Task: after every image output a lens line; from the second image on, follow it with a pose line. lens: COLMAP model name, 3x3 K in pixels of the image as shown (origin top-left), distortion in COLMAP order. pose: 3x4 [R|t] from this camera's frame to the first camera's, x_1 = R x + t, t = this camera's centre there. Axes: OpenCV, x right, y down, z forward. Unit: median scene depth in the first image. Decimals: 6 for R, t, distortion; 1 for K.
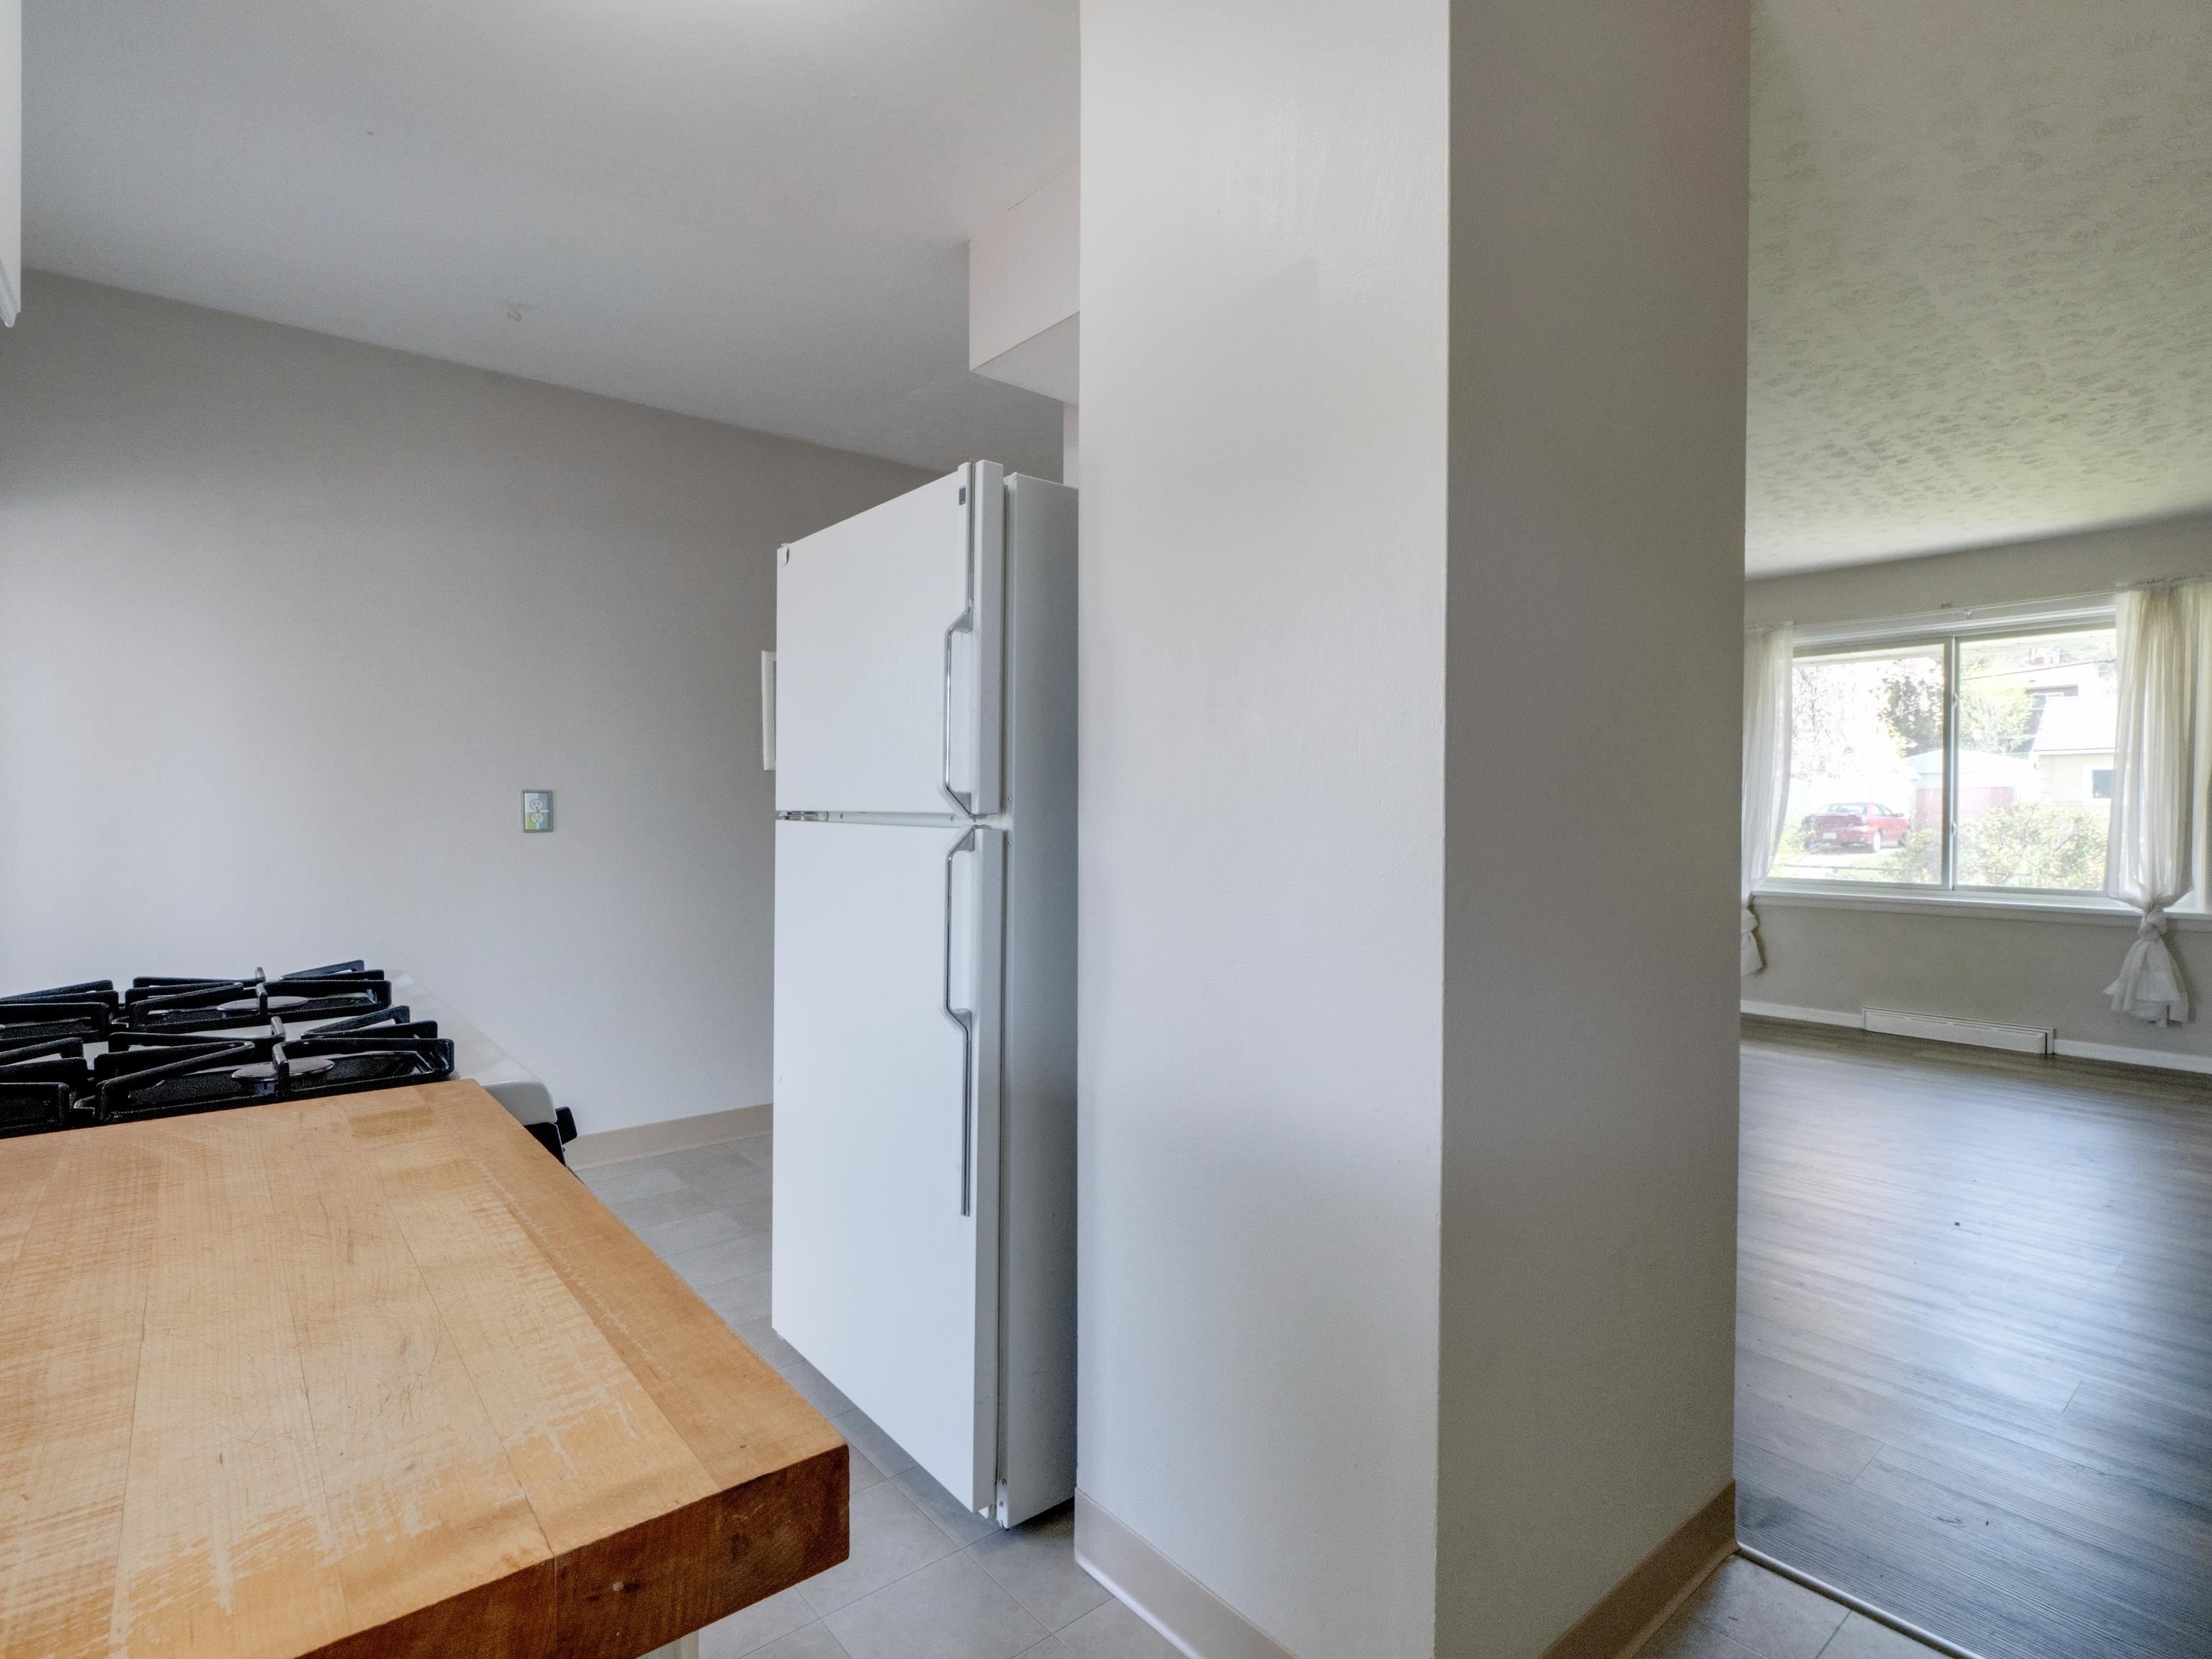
lens RADIAL K [[1112.4, 0, 1094.3], [0, 1112.4, 824.0], [0, 0, 1]] dist [-0.008566, 0.002560]
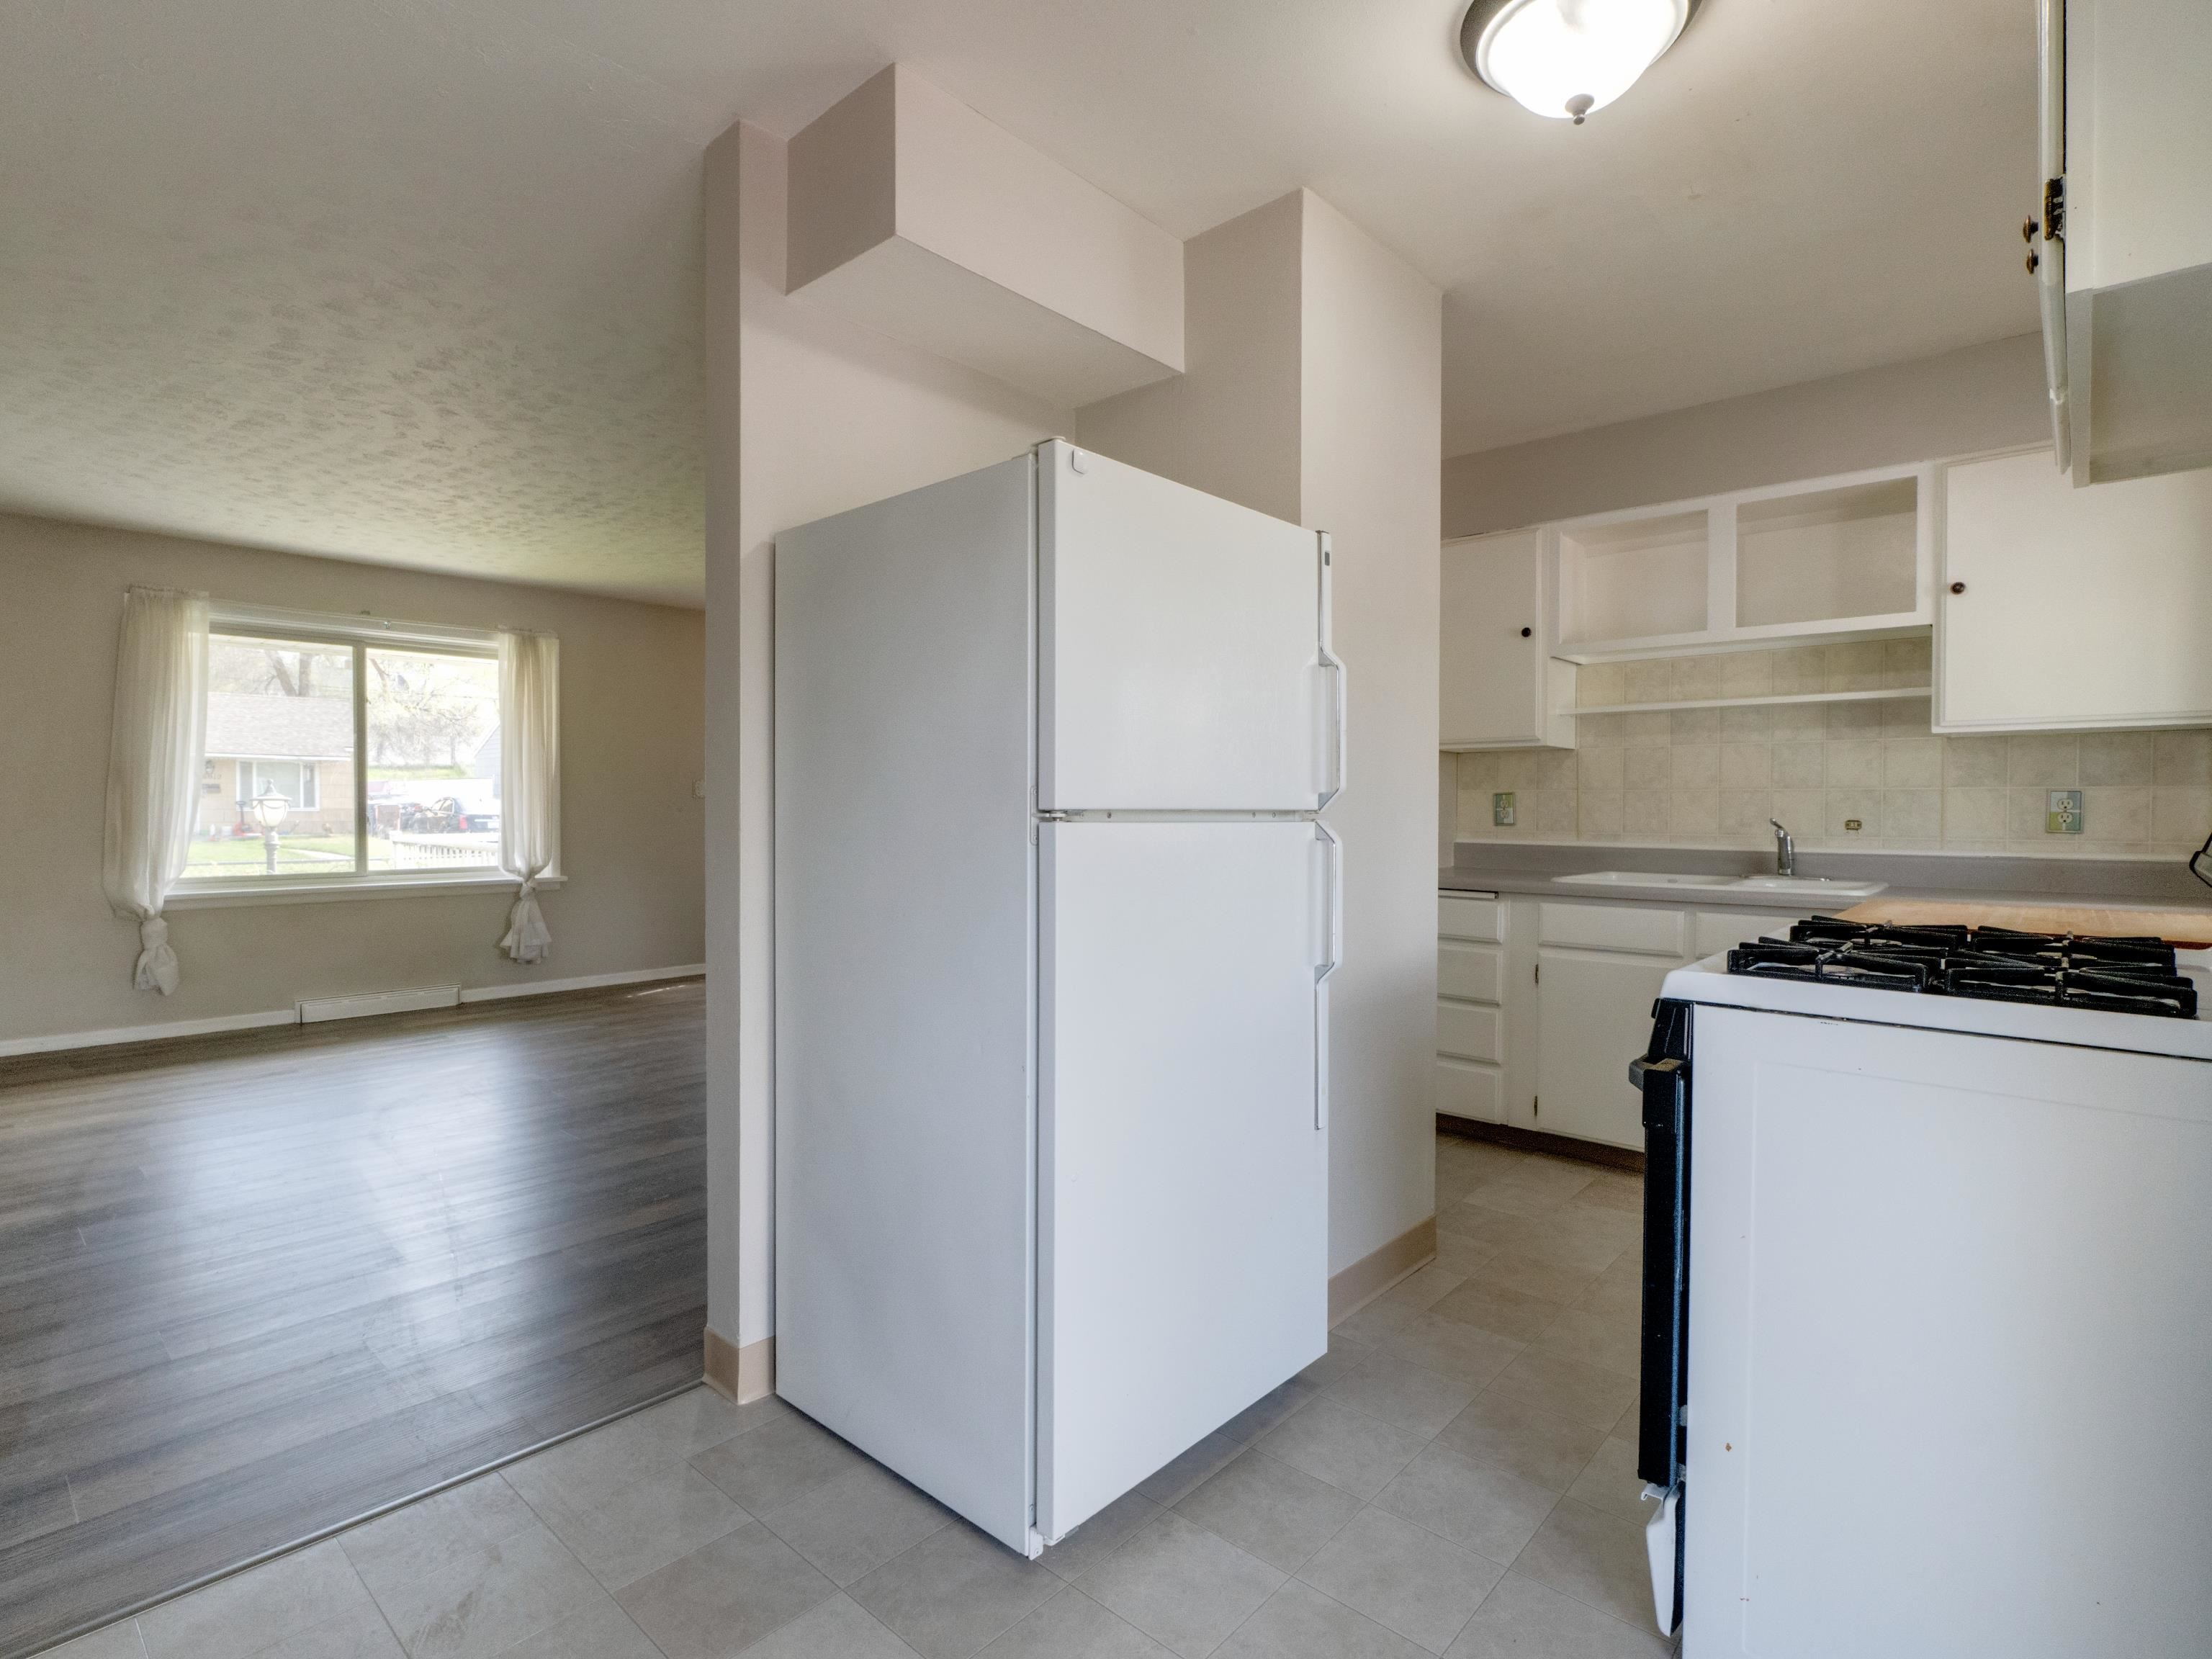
lens RADIAL K [[1112.4, 0, 1113.6], [0, 1112.4, 823.1], [0, 0, 1]] dist [-0.008566, 0.002560]
pose [[-0.148028, -0.017458, 0.988829, -0.442798], [0.008296, 0.999787, 0.018894, -0.006911], [-0.988948, 0.011000, -0.147852, 0.476120]]
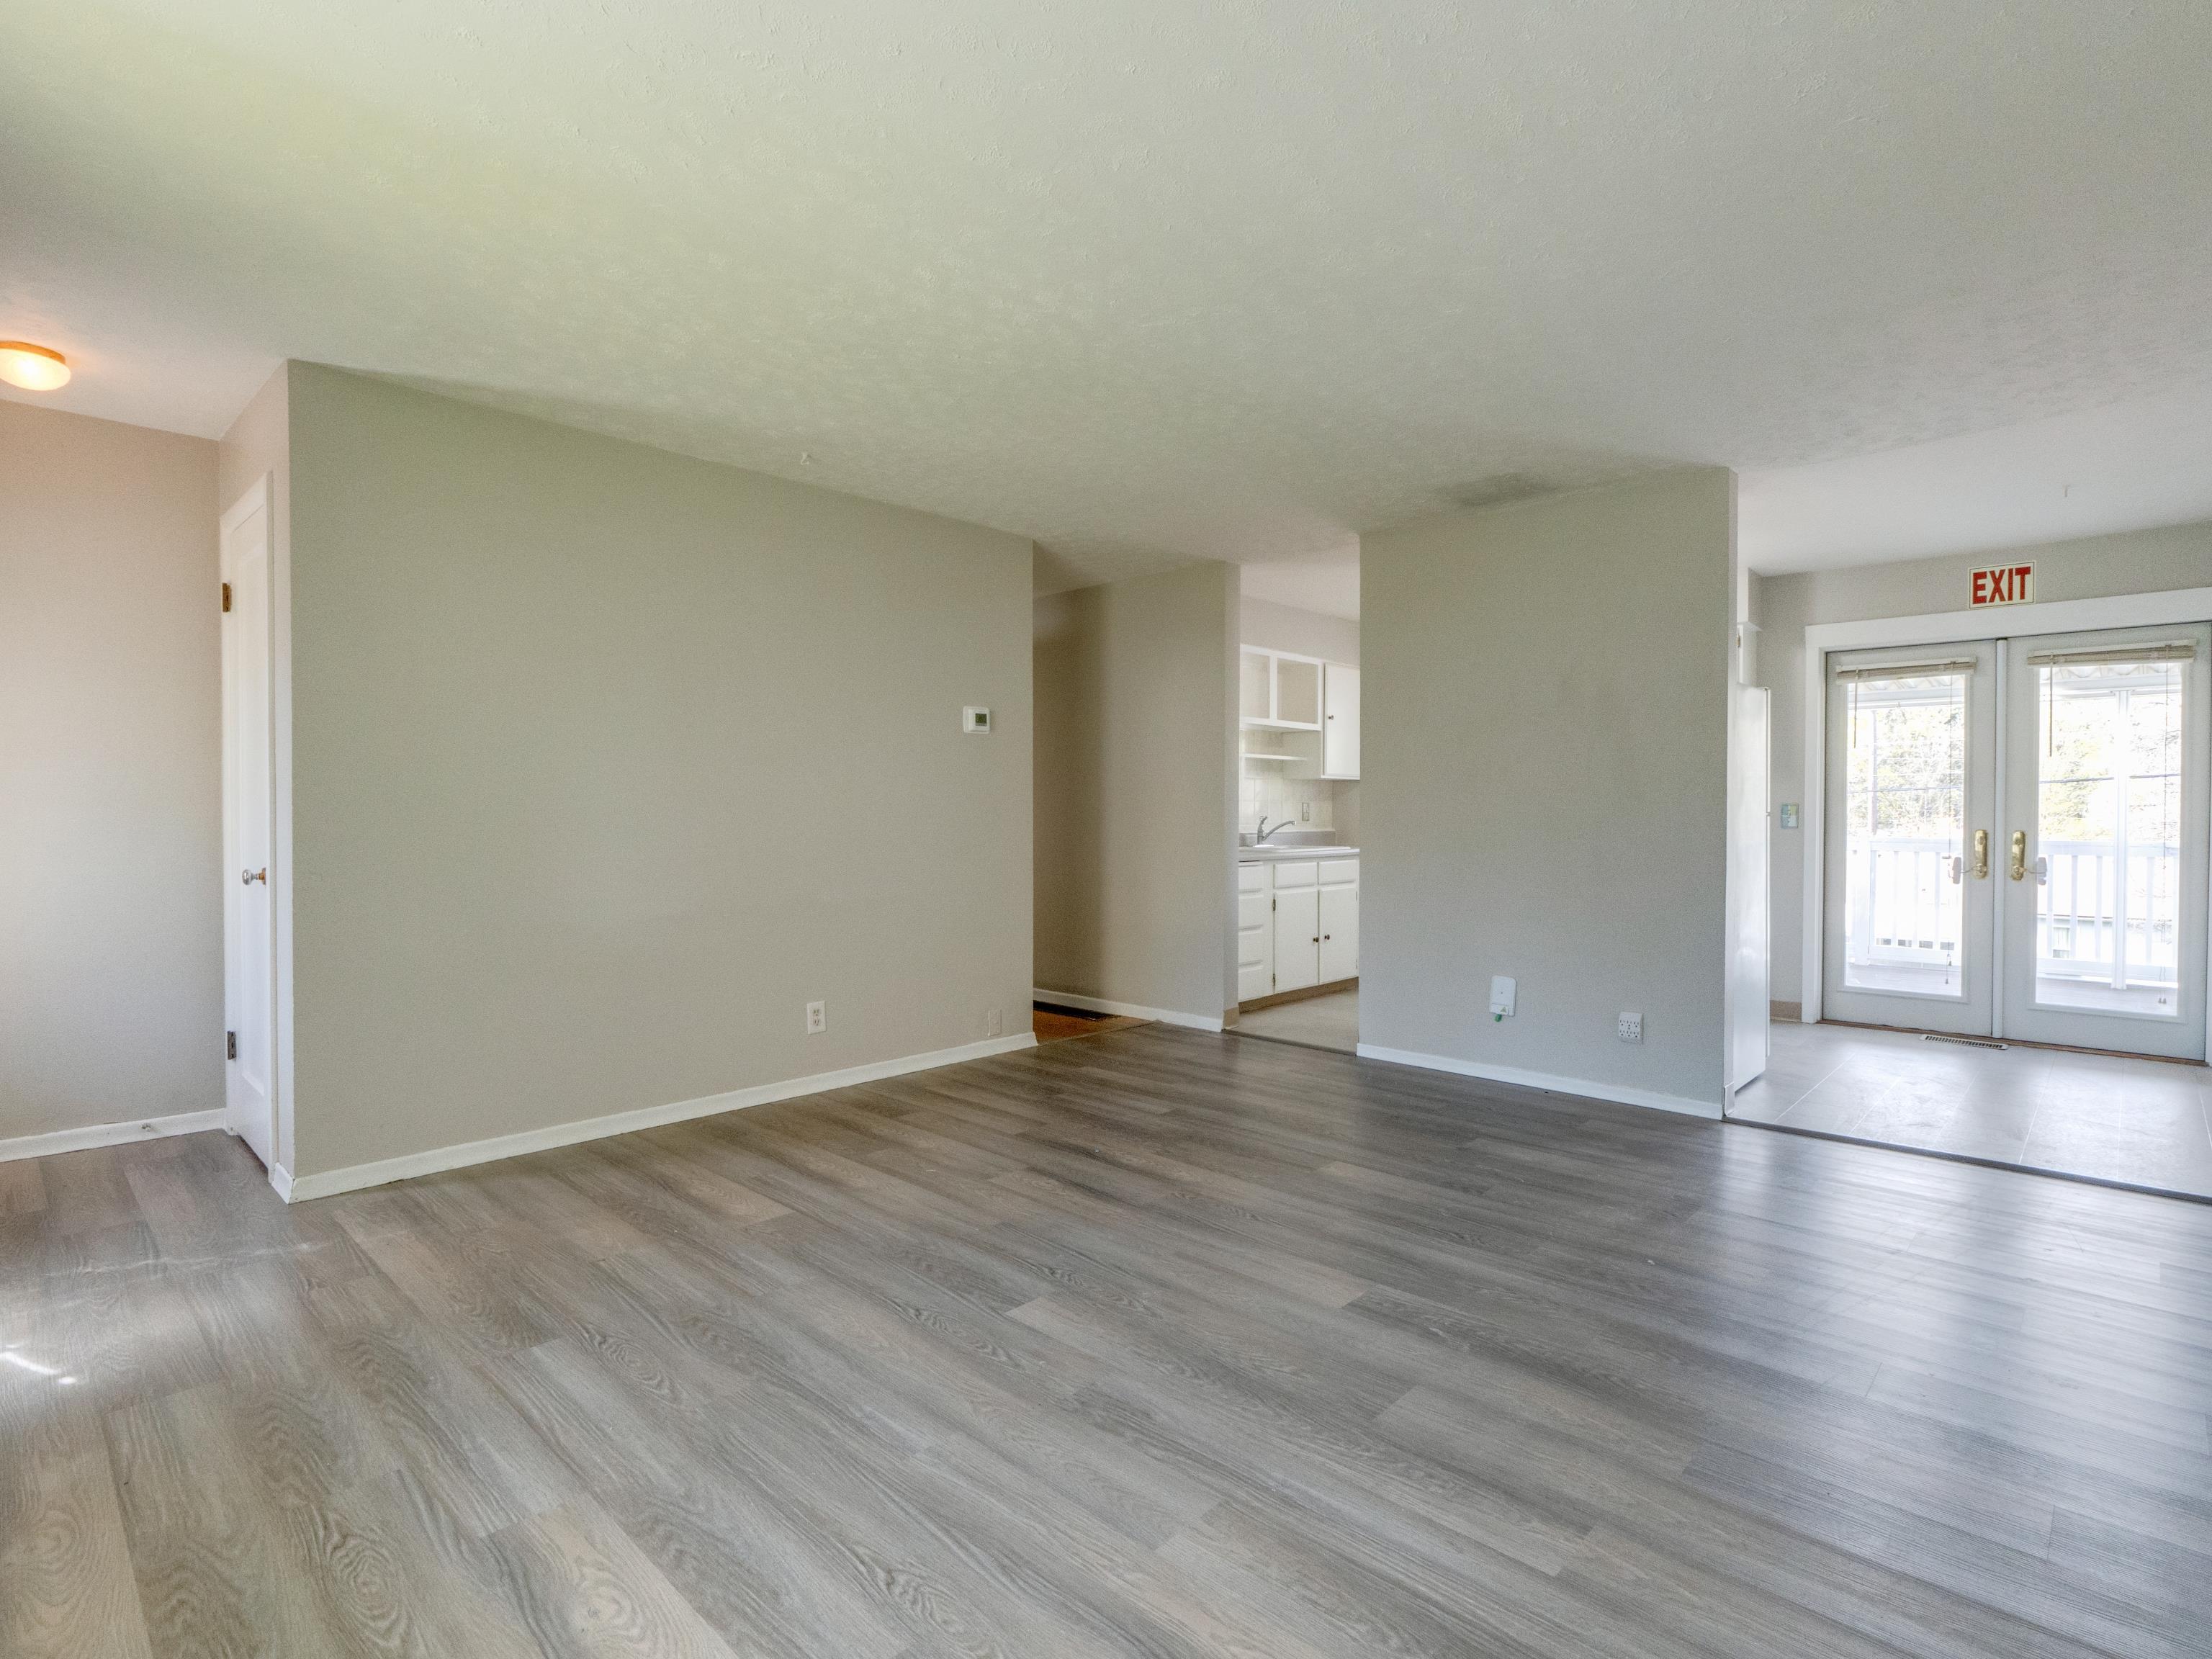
lens RADIAL K [[1112.4, 0, 1118.7], [0, 1112.4, 824.0], [0, 0, 1]] dist [-0.008566, 0.002560]
pose [[-0.991161, -0.001743, -0.132655, 0.475981], [-0.004891, 0.999714, 0.023411, -0.014332], [0.132576, 0.023853, -0.990886, 1.253318]]
